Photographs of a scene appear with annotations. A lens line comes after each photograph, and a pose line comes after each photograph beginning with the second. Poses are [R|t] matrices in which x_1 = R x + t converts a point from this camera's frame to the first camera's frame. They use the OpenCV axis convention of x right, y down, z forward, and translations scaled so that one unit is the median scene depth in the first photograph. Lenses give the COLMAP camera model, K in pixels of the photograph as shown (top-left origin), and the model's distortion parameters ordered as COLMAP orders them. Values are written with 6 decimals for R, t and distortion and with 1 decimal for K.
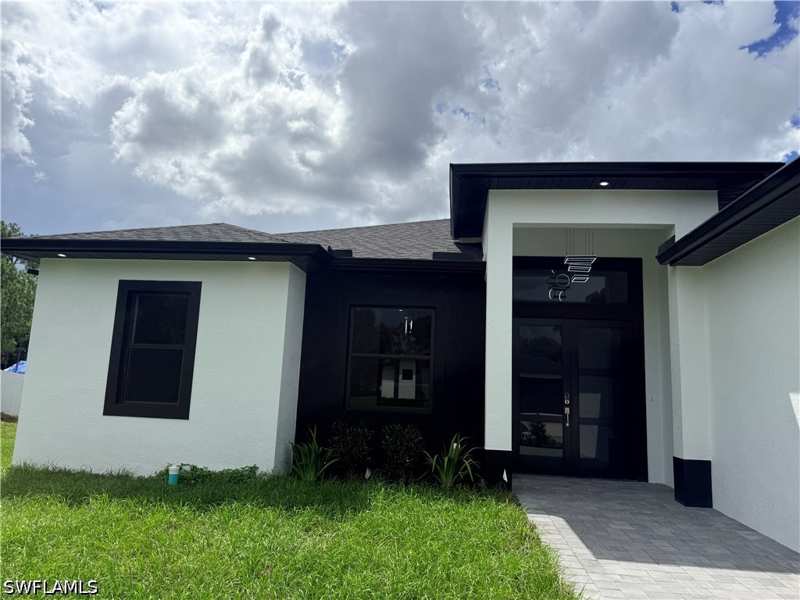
lens RADIAL K [[542.6, 0, 400.0], [0, 542.6, 300.0], [0, 0, 1]] dist [0.021156, 0.001580]
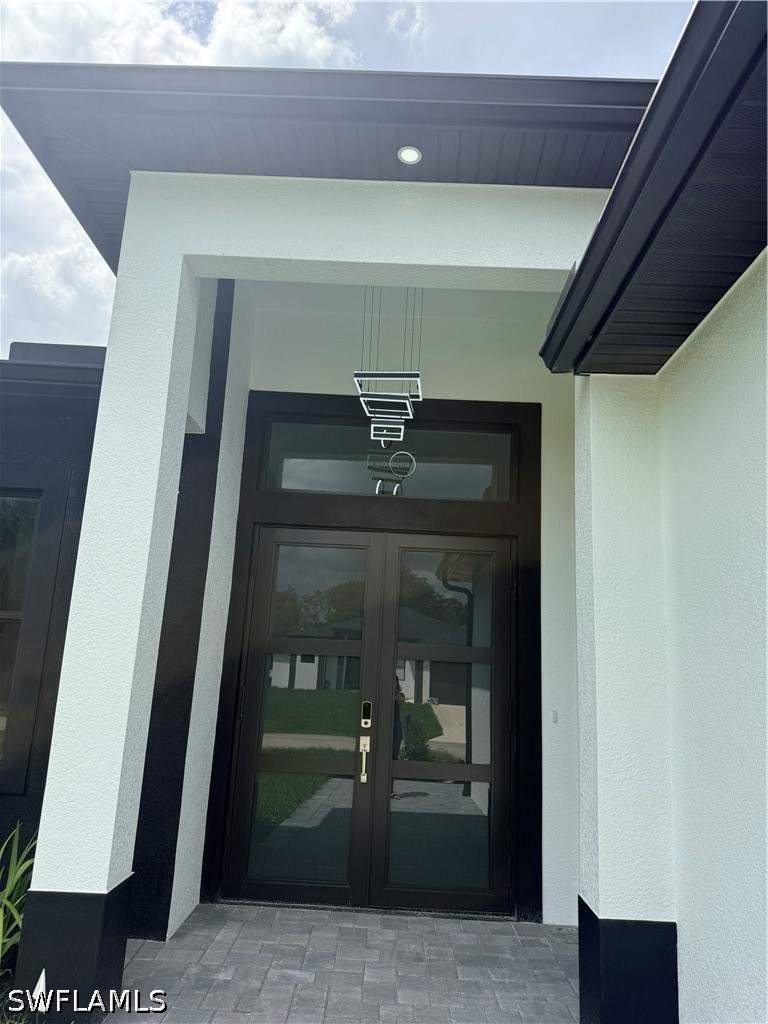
lens RADIAL K [[708.9, 0, 384.0], [0, 708.9, 512.0], [0, 0, 1]] dist [0.026347, 0.001400]
pose [[0.995181, 0.032095, 0.092649, 0.263876], [-0.026158, 0.997569, -0.064596, 0.056812], [-0.094496, 0.061861, 0.993601, 0.431484]]
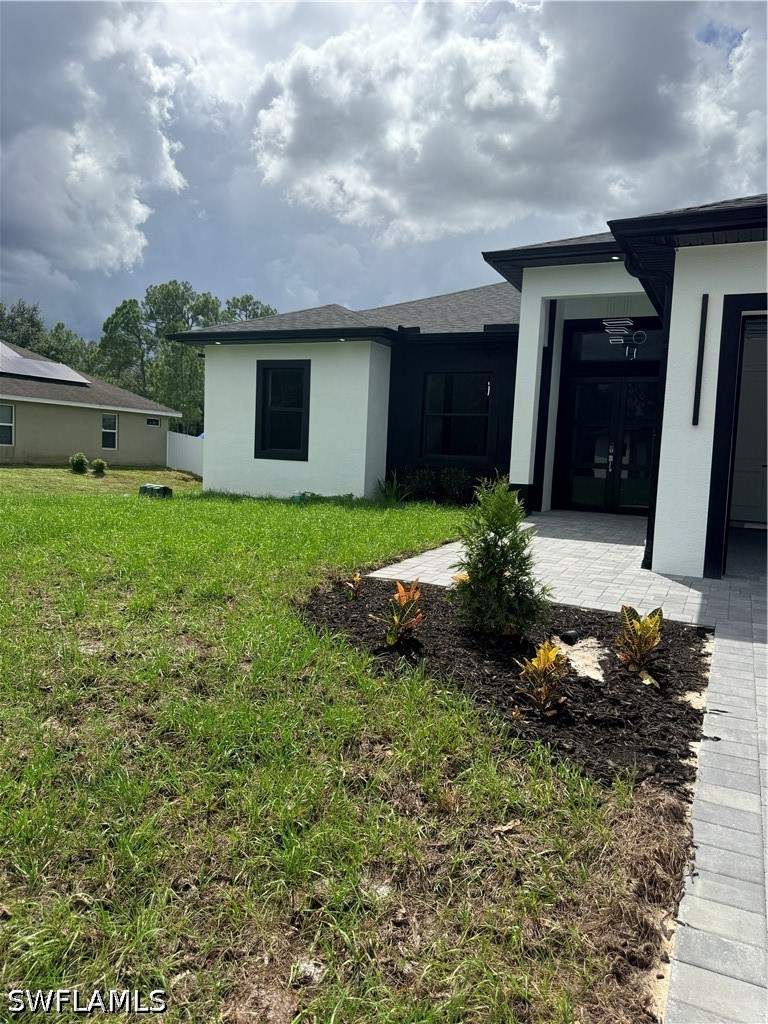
lens RADIAL K [[694.5, 0, 406.9], [0, 694.5, 541.4], [0, 0, 1]] dist [0.021156, 0.001580]
pose [[0.950227, 0.034157, -0.309682, 0.359250], [0.049170, 0.965075, 0.257318, -0.028013], [0.307655, -0.259738, 0.915360, -0.533975]]
